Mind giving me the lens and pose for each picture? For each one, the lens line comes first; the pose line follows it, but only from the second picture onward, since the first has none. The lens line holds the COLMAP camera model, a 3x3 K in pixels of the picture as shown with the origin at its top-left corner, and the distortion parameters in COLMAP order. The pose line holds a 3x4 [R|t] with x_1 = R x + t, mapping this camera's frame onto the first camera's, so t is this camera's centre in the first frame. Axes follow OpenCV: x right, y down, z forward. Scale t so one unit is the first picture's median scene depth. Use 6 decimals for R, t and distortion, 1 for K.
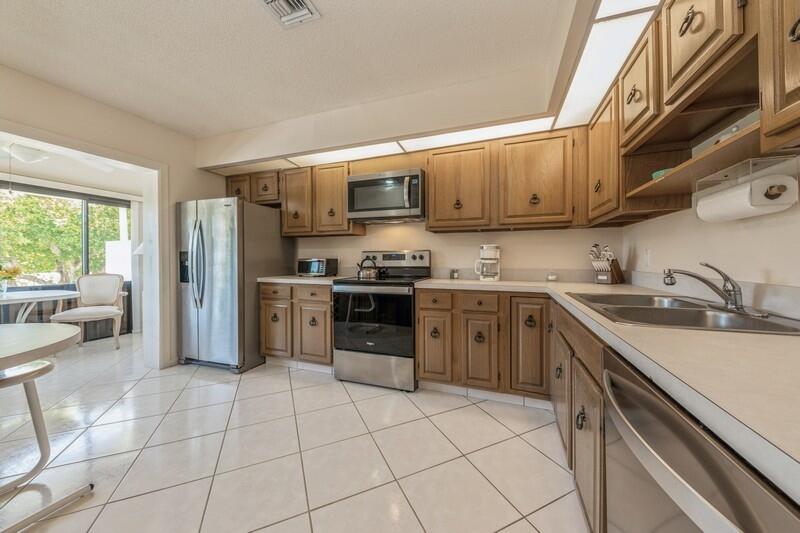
lens RADIAL K [[280.5, 0, 403.1], [0, 280.5, 263.2], [0, 0, 1]] dist [0.001234, 0.000028]
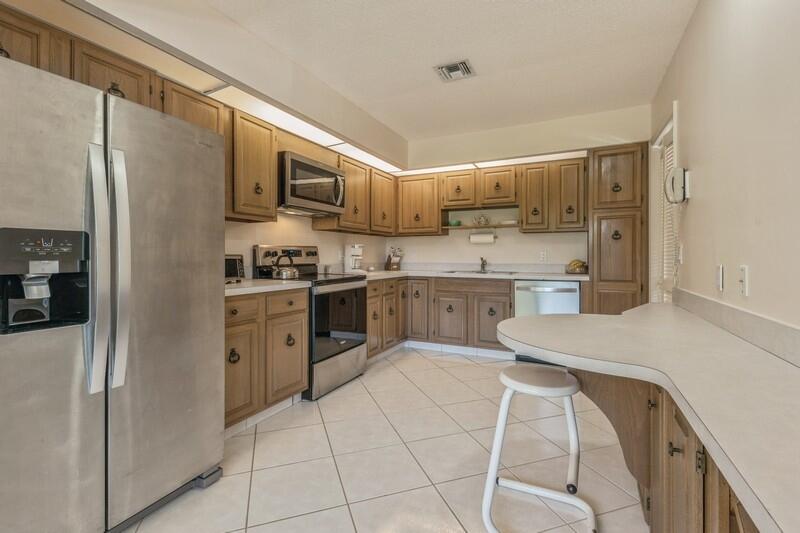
lens RADIAL K [[371.6, 0, 401.2], [0, 371.6, 257.9], [0, 0, 1]] dist [0.000075, -0.000067]
pose [[0.094945, -0.003771, 0.995475, -1.283913], [0.013375, 0.999907, 0.002512, -0.006266], [-0.995393, 0.013076, 0.094986, 0.627068]]
